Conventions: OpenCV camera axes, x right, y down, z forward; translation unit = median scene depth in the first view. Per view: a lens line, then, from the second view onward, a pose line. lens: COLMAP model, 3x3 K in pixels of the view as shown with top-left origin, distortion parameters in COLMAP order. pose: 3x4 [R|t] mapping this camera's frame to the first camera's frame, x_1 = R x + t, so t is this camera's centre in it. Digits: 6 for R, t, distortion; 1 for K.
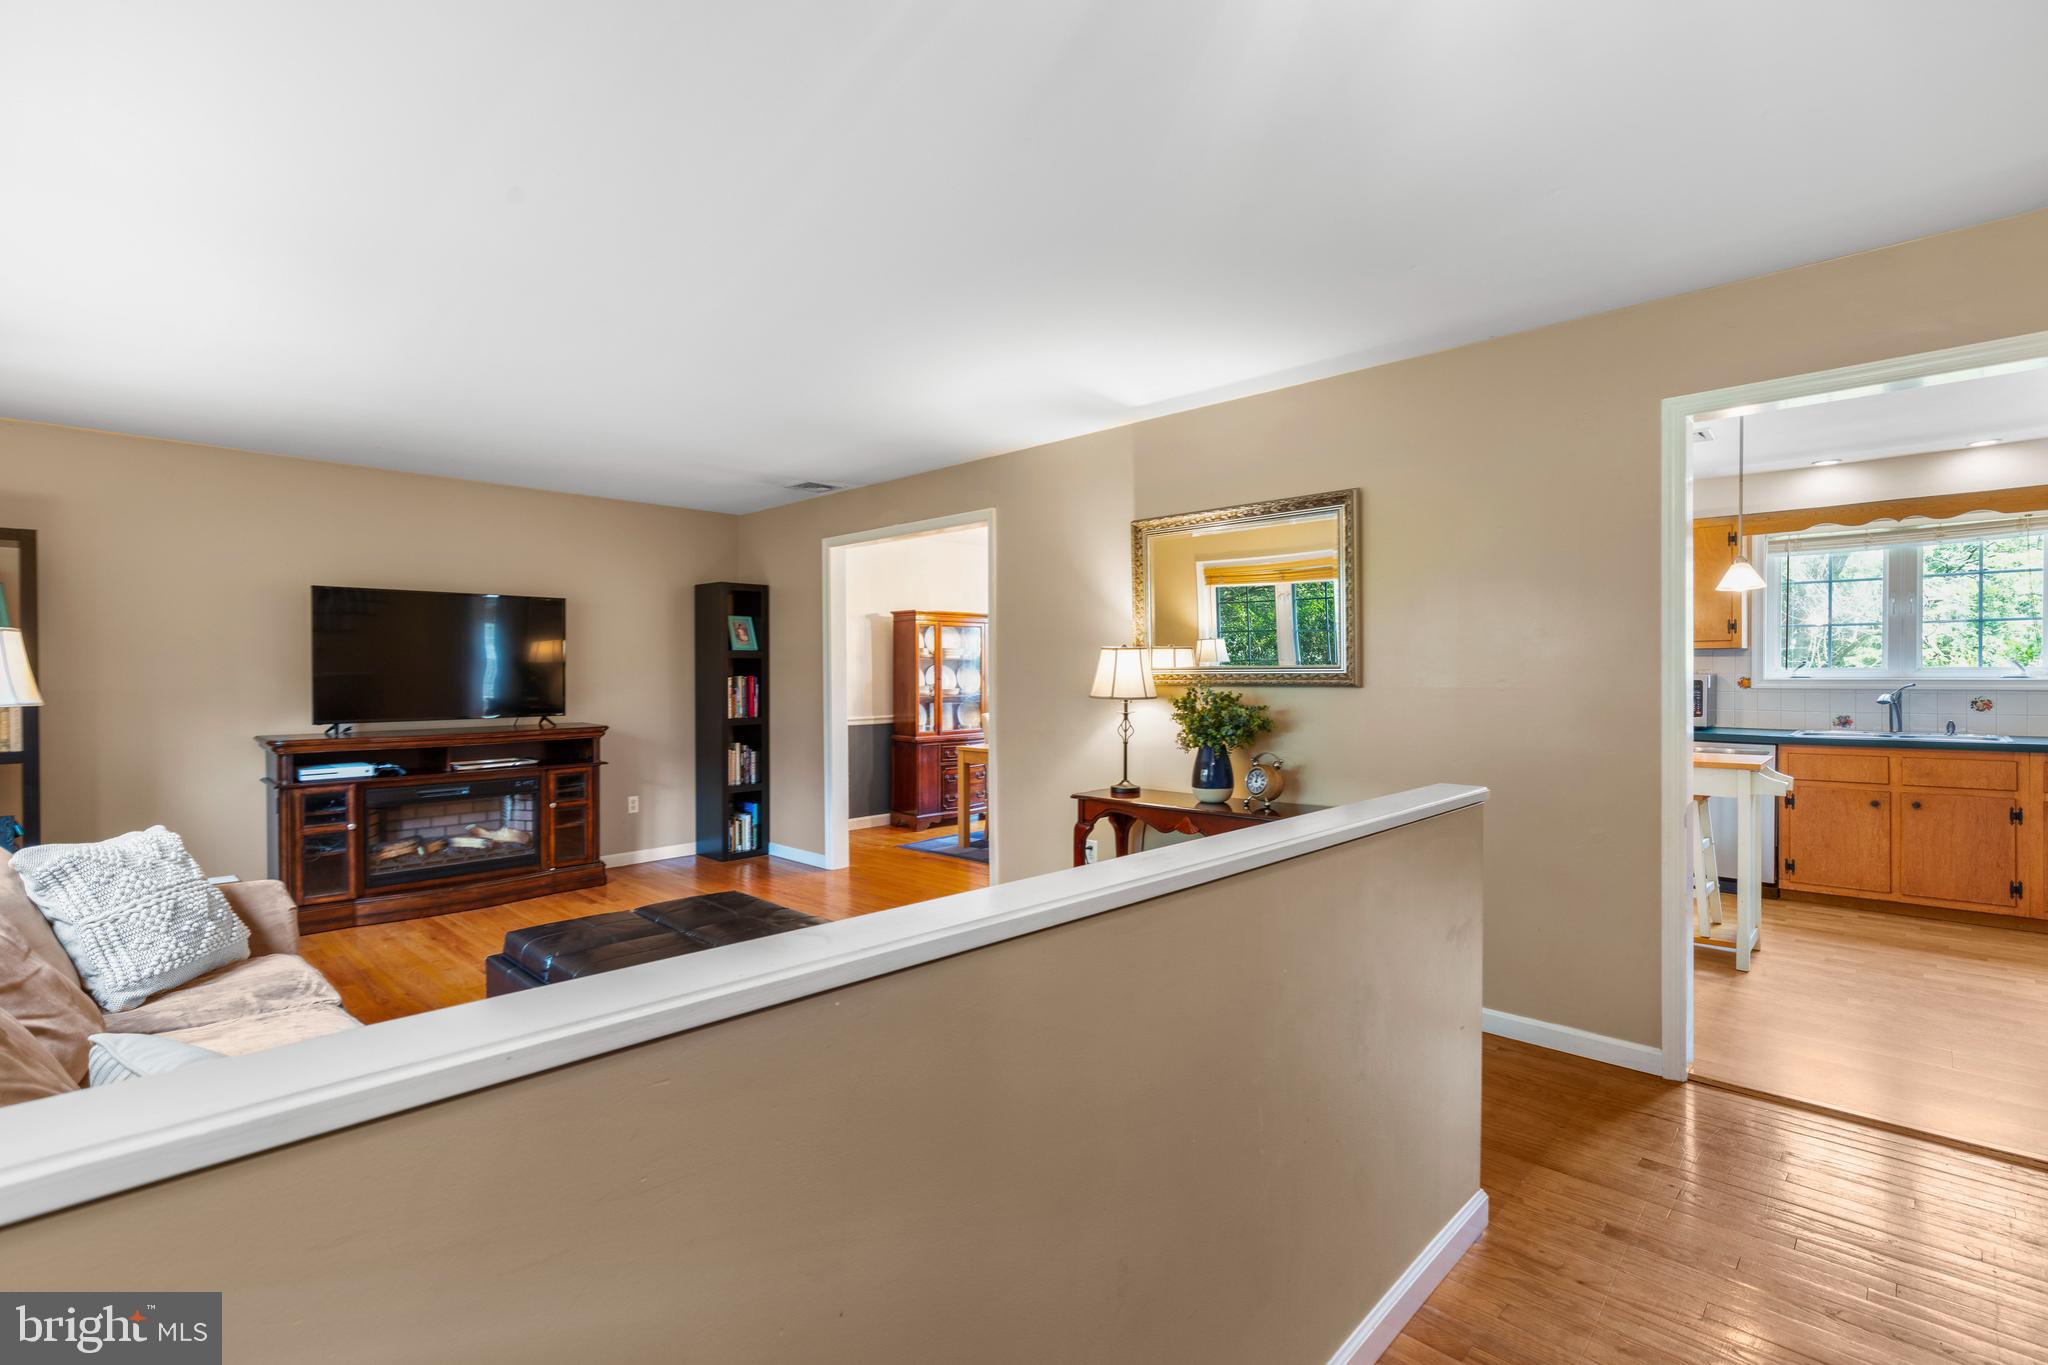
lens RADIAL K [[939.0, 0, 1024.0], [0, 939.0, 691.8], [0, 0, 1]] dist [0.012574, -0.001396]
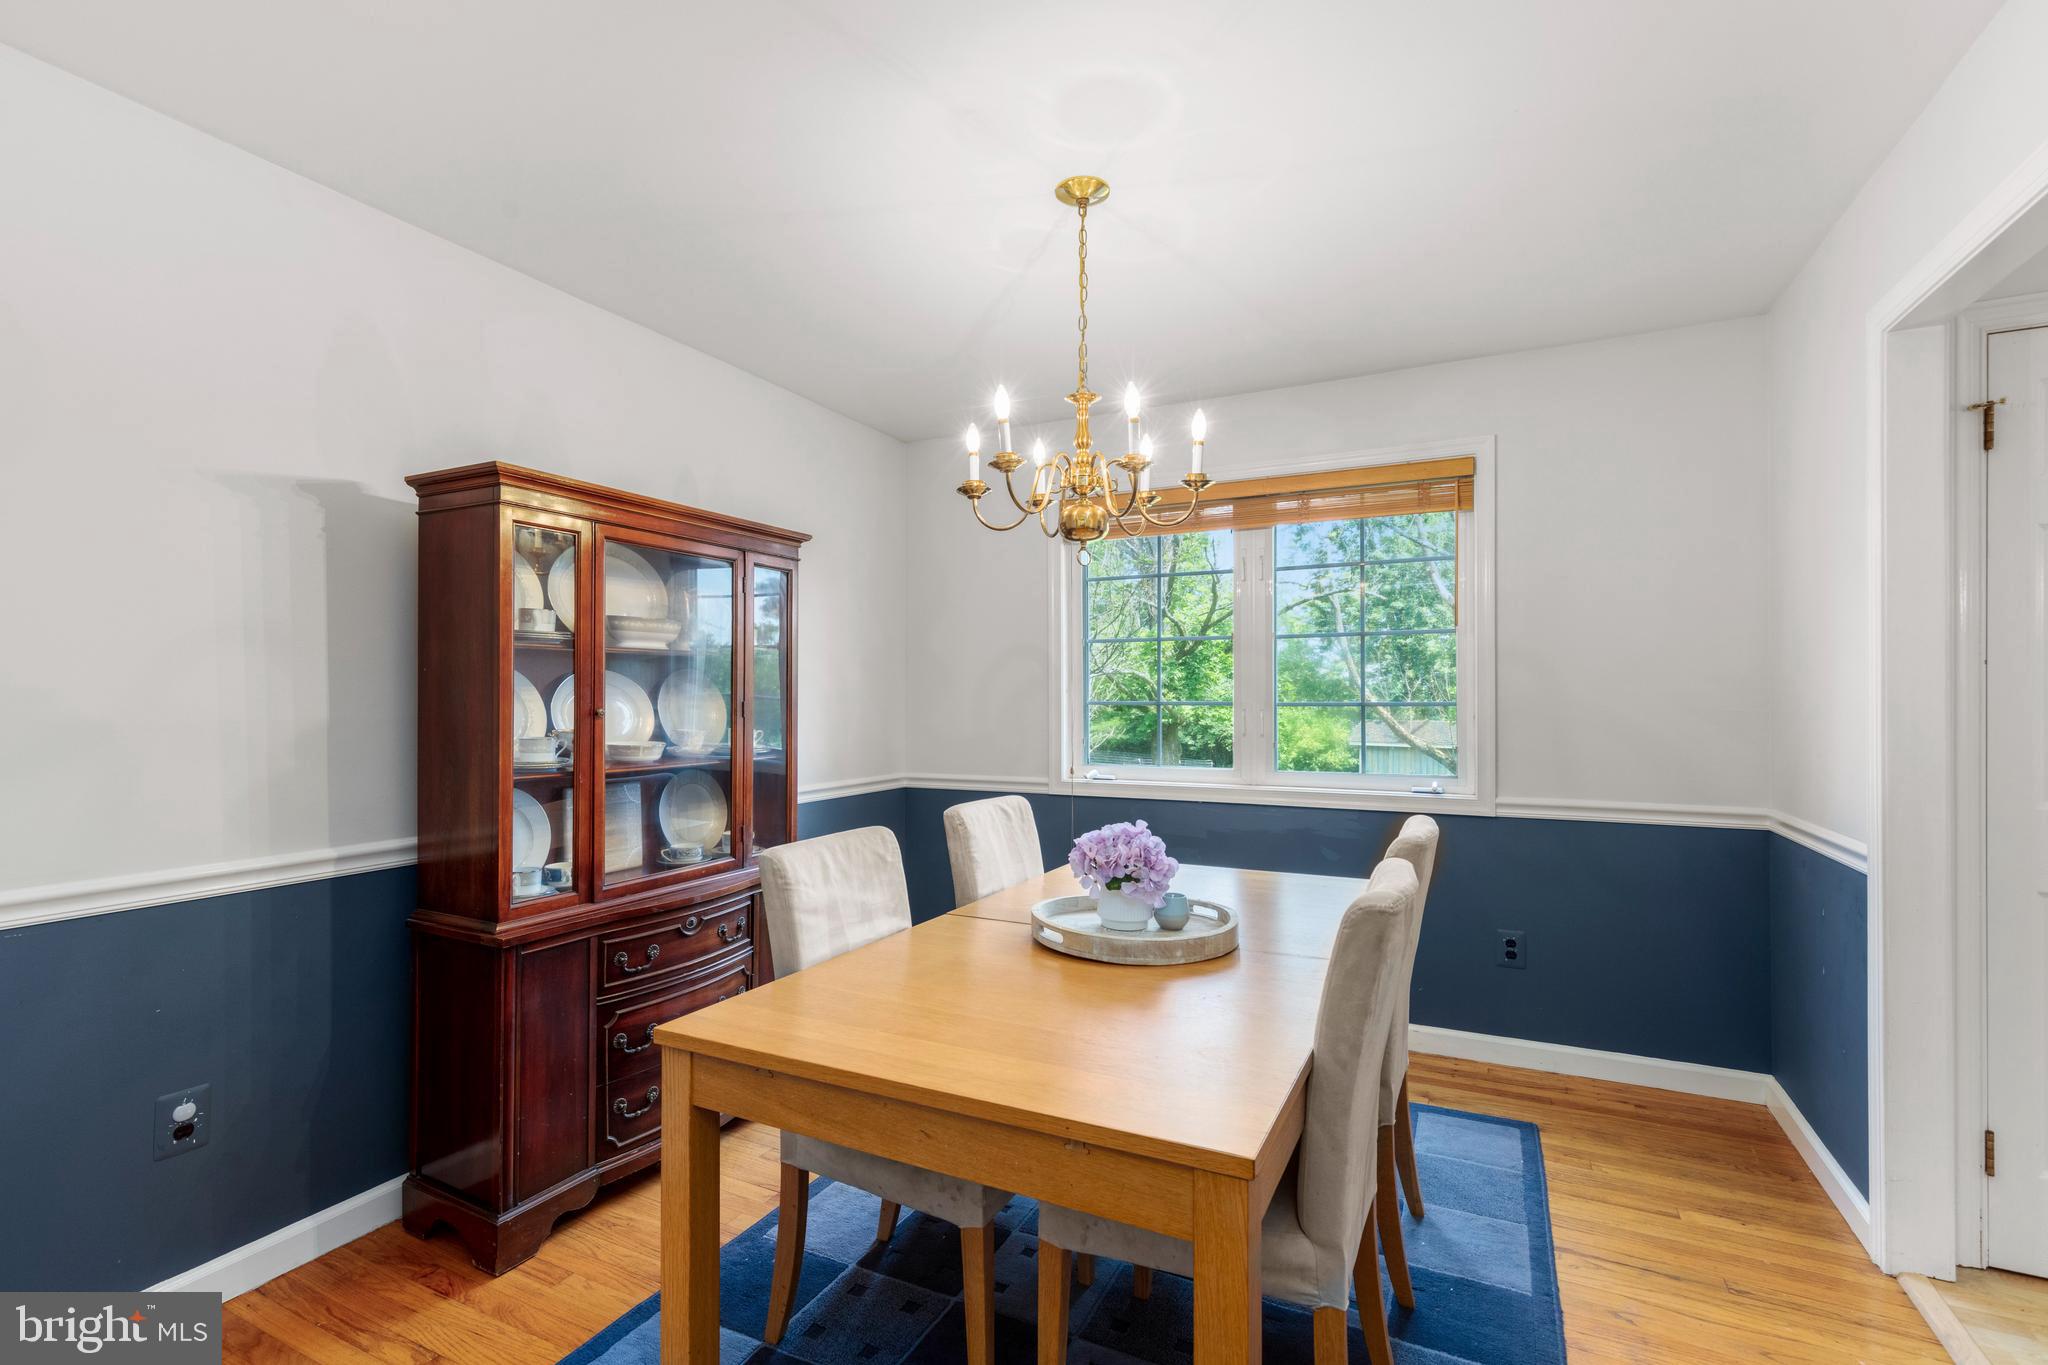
lens RADIAL K [[939.0, 0, 1034.3], [0, 939.0, 710.7], [0, 0, 1]] dist [0.012574, -0.001396]
pose [[0.950593, -0.000062, 0.310441, -0.050673], [0.004283, 0.999907, -0.012913, -0.010560], [-0.310412, 0.013605, 0.950505, 0.686806]]
